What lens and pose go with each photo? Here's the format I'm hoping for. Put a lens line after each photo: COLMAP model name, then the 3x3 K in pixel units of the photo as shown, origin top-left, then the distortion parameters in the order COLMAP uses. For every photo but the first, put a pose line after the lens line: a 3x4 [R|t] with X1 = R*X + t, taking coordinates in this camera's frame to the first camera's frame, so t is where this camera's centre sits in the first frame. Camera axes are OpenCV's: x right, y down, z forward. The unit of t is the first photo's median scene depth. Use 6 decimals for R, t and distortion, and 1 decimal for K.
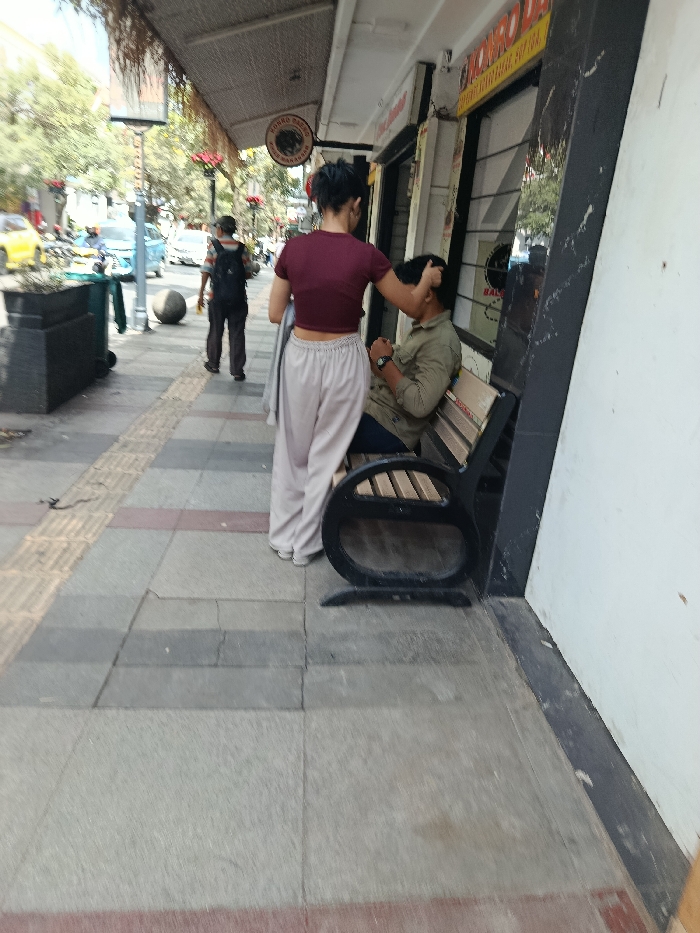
lens RADIAL K [[647.6, 0, 350.0], [0, 647.6, 466.5], [0, 0, 1]] dist [-0.041483, 0.033065]
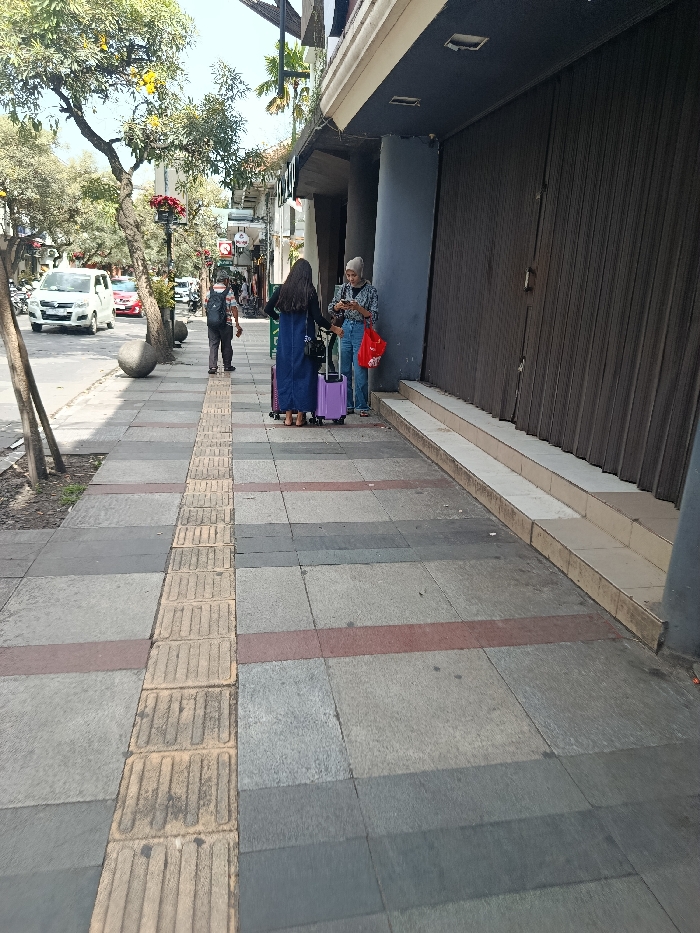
lens RADIAL K [[647.6, 0, 350.0], [0, 647.6, 466.5], [0, 0, 1]] dist [-0.041483, 0.033065]
pose [[0.992753, -0.067222, 0.099616, -0.072266], [0.072150, 0.996299, -0.046717, -0.180241], [-0.096107, 0.053566, 0.993929, 0.508717]]
